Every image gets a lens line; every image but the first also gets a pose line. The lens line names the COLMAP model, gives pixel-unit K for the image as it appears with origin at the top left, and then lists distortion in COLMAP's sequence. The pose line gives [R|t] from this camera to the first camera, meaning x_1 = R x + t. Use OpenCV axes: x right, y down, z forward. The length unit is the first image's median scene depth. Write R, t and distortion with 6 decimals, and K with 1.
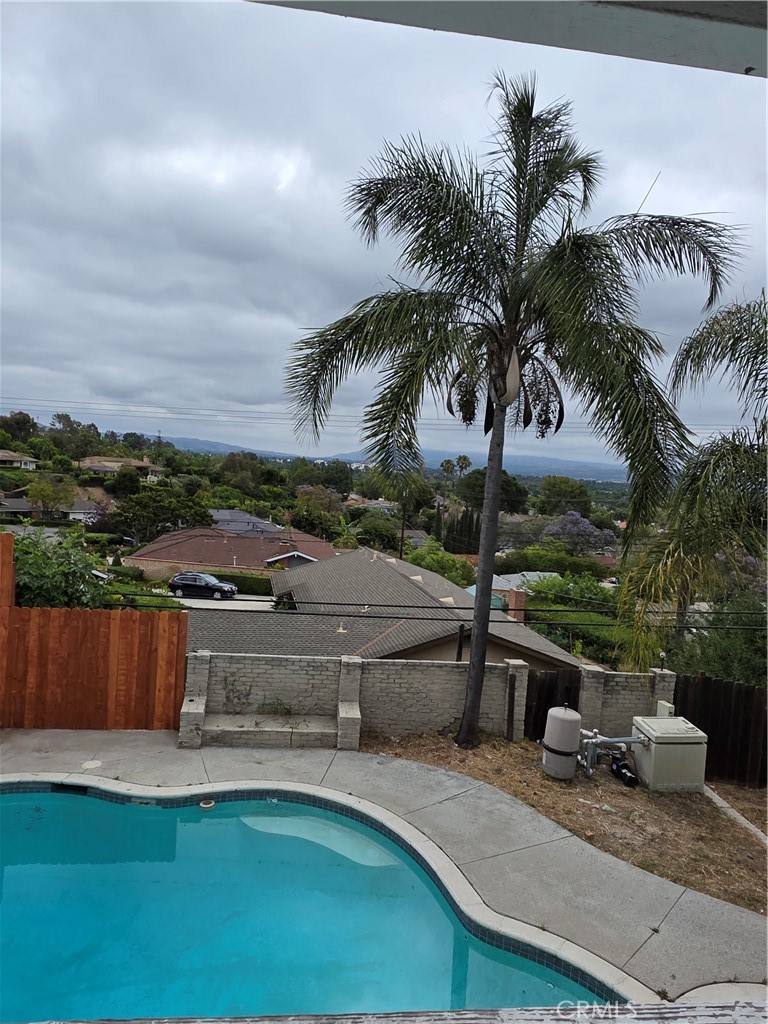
lens RADIAL K [[686.8, 0, 384.0], [0, 686.8, 512.0], [0, 0, 1]] dist [0.013460, -0.000194]
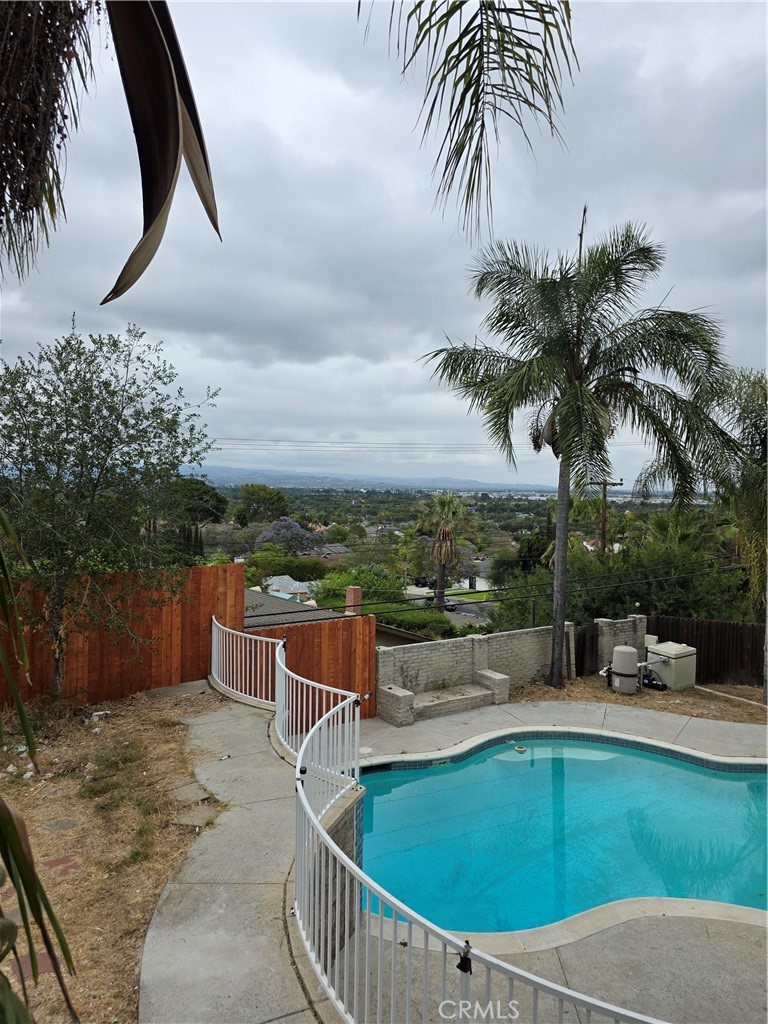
lens RADIAL K [[678.1, 0, 391.3], [0, 678.1, 500.9], [0, 0, 1]] dist [0.084815, -0.088373]
pose [[0.887784, -0.061001, 0.456201, -0.793706], [0.073750, 0.997225, -0.010177, -0.039308], [-0.454314, 0.042679, 0.889819, -0.073505]]
